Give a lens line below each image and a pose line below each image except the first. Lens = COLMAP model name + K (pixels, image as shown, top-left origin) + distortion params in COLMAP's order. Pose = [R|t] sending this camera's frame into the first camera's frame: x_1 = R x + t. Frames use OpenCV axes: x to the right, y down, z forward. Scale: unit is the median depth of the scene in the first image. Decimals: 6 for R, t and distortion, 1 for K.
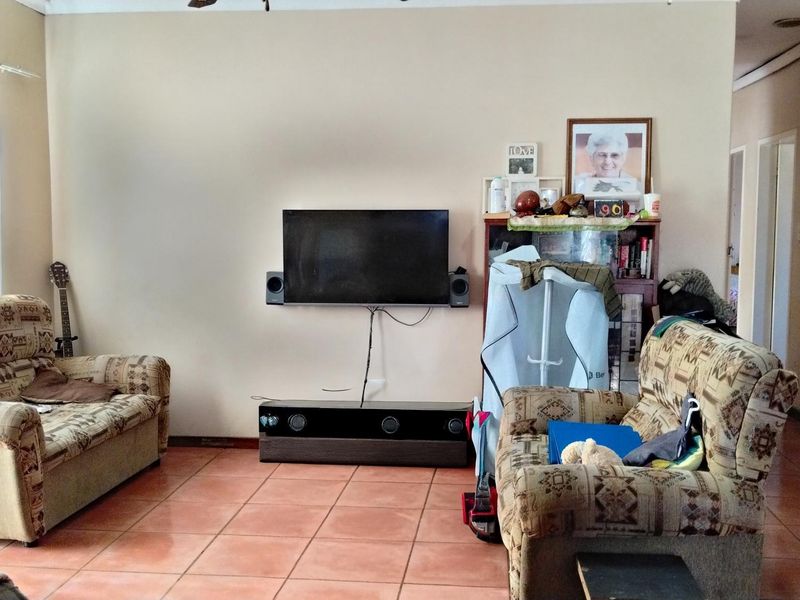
lens RADIAL K [[817.3, 0, 400.0], [0, 817.3, 300.0], [0, 0, 1]] dist [0.130203, -0.318118]
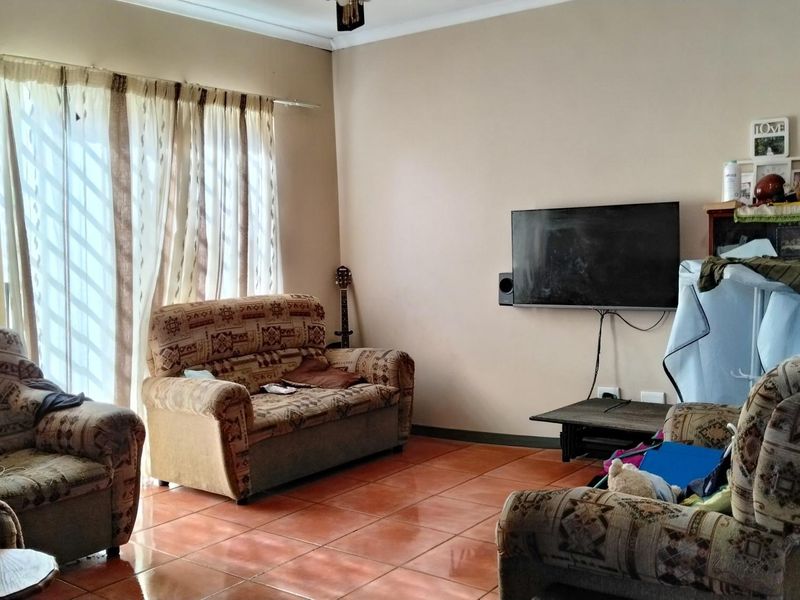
lens RADIAL K [[817.3, 0, 400.0], [0, 817.3, 300.0], [0, 0, 1]] dist [0.130203, -0.318118]
pose [[0.854573, 0.010090, -0.519234, 0.322867], [-0.012107, 0.999927, -0.000494, 0.001287], [0.519191, 0.006708, 0.854632, 0.087687]]
